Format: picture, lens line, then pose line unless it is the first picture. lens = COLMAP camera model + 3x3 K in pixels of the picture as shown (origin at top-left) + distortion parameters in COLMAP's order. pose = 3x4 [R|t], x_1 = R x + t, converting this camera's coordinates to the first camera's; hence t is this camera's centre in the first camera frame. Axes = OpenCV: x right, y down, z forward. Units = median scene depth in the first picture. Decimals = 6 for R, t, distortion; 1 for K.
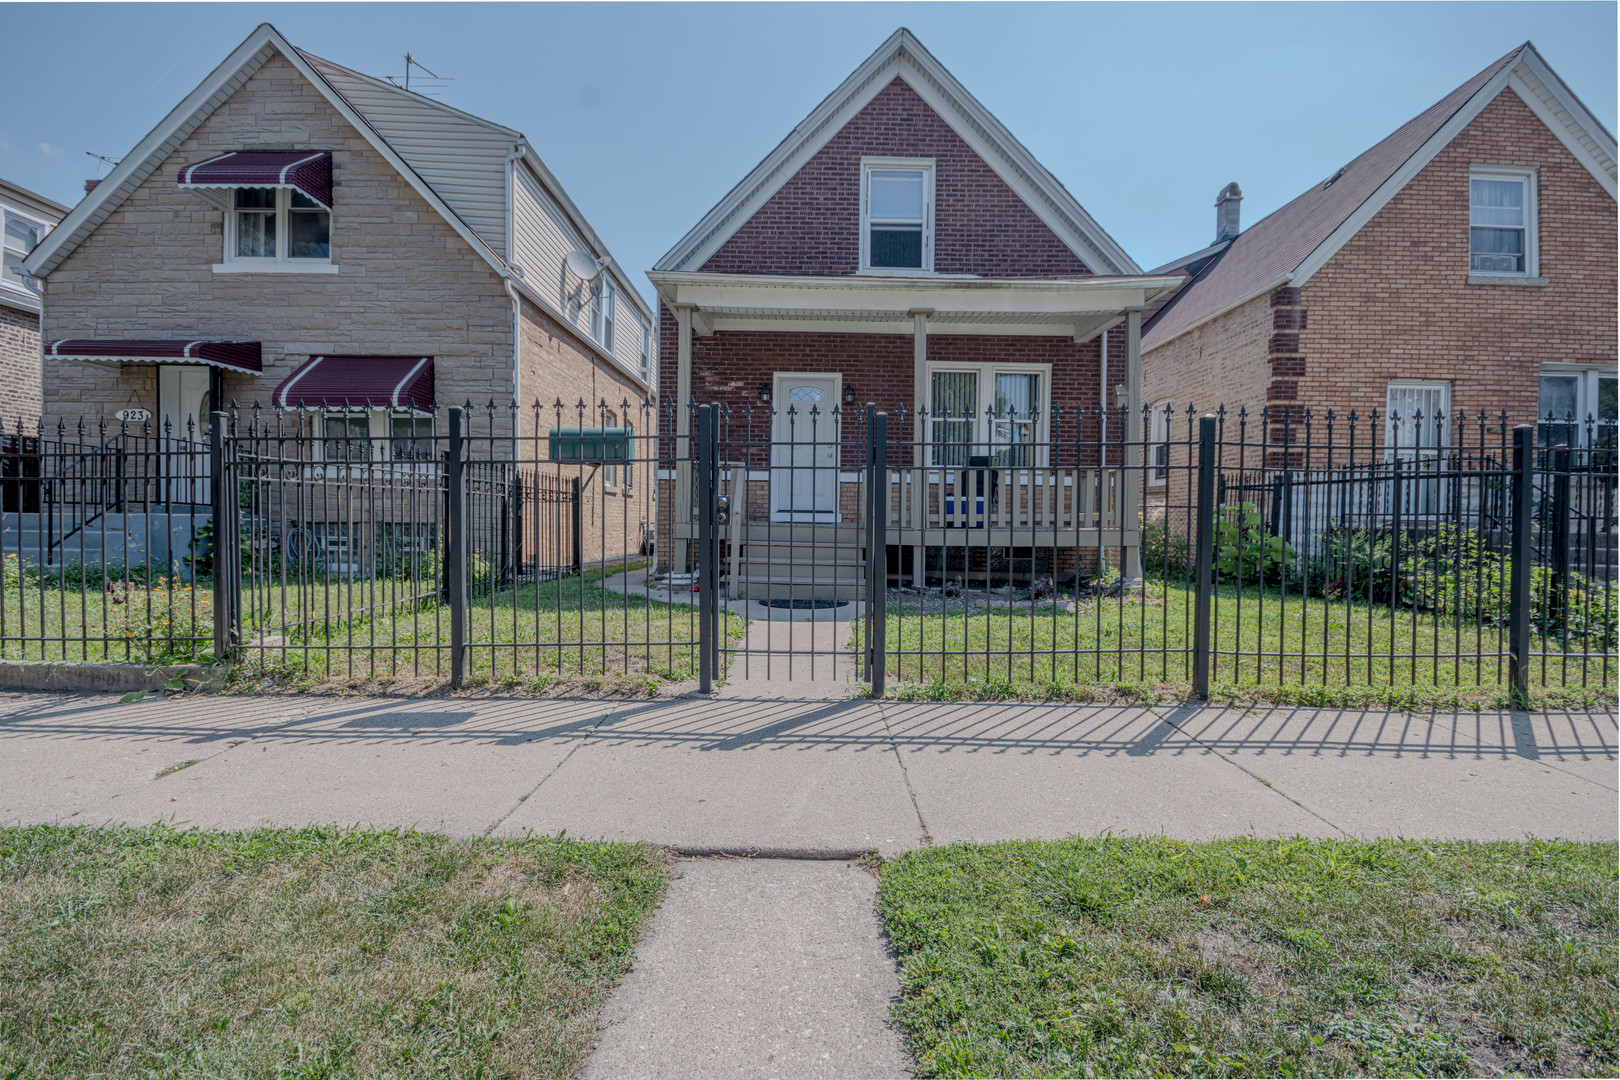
lens RADIAL K [[723.4, 0, 813.9], [0, 723.4, 539.3], [0, 0, 1]] dist [0.001613, 0.000505]
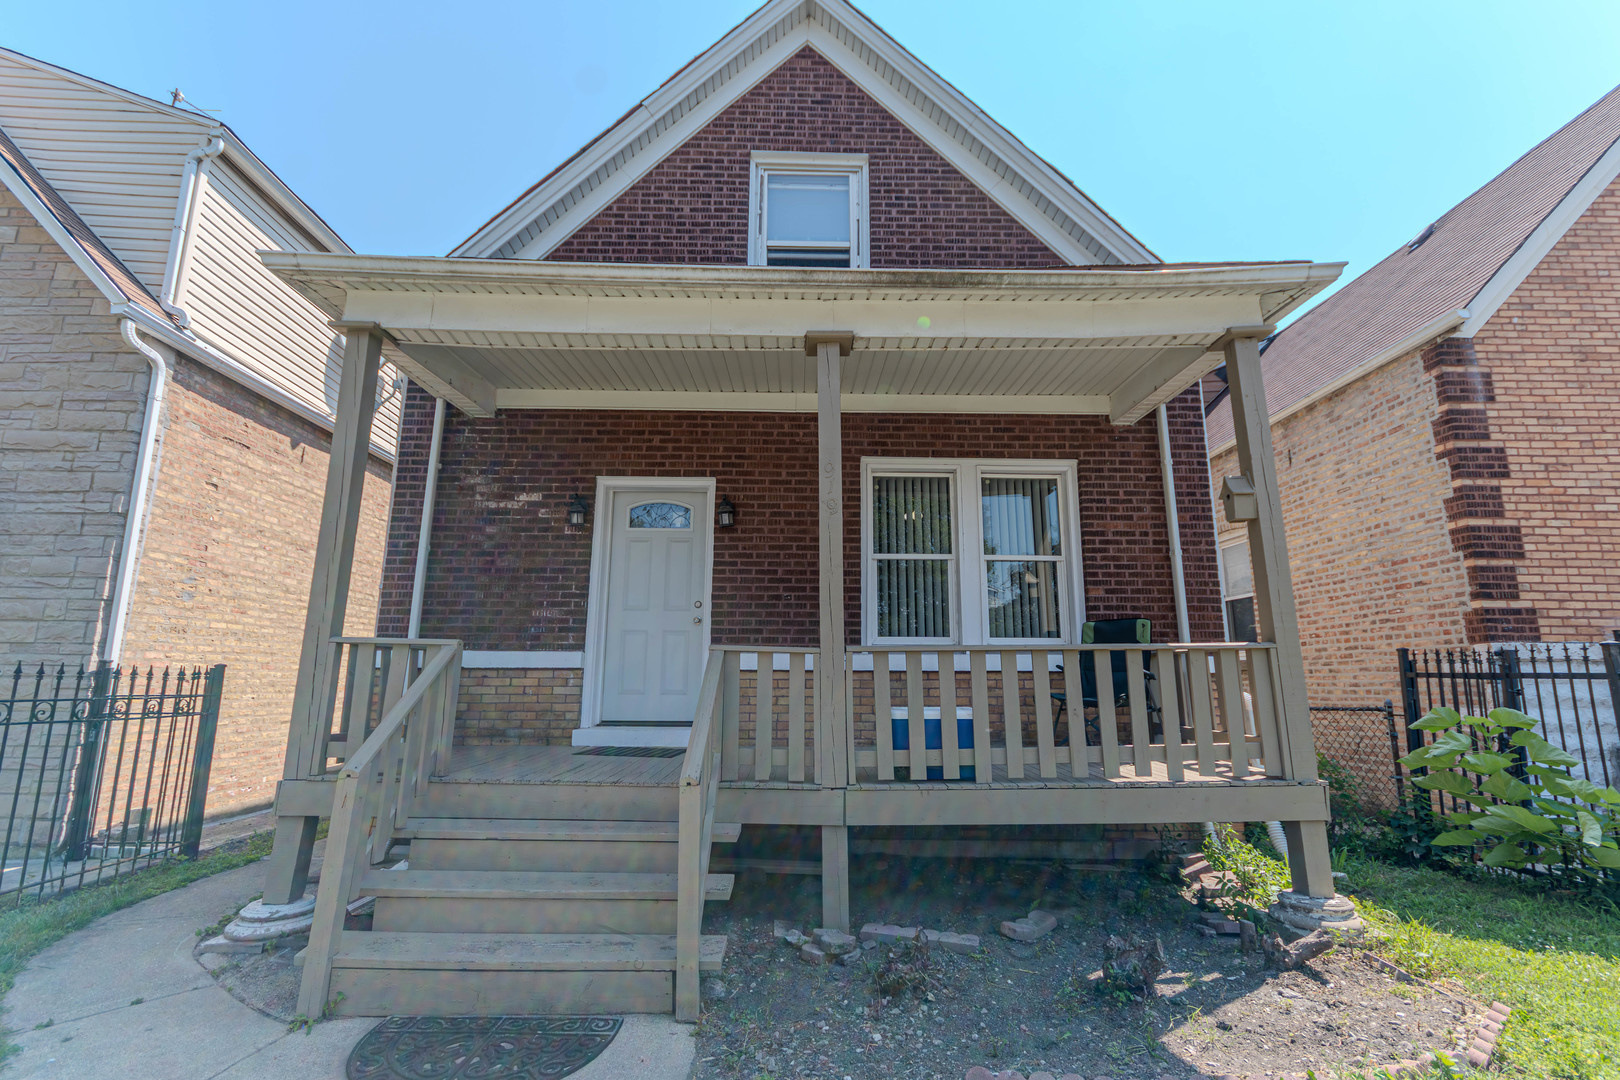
lens RADIAL K [[723.4, 0, 813.9], [0, 723.4, 539.3], [0, 0, 1]] dist [0.001613, 0.000505]
pose [[0.999873, -0.007083, 0.014275, 0.108729], [0.010019, 0.976012, -0.217485, -0.055985], [-0.012392, 0.217601, 0.975959, 0.448690]]
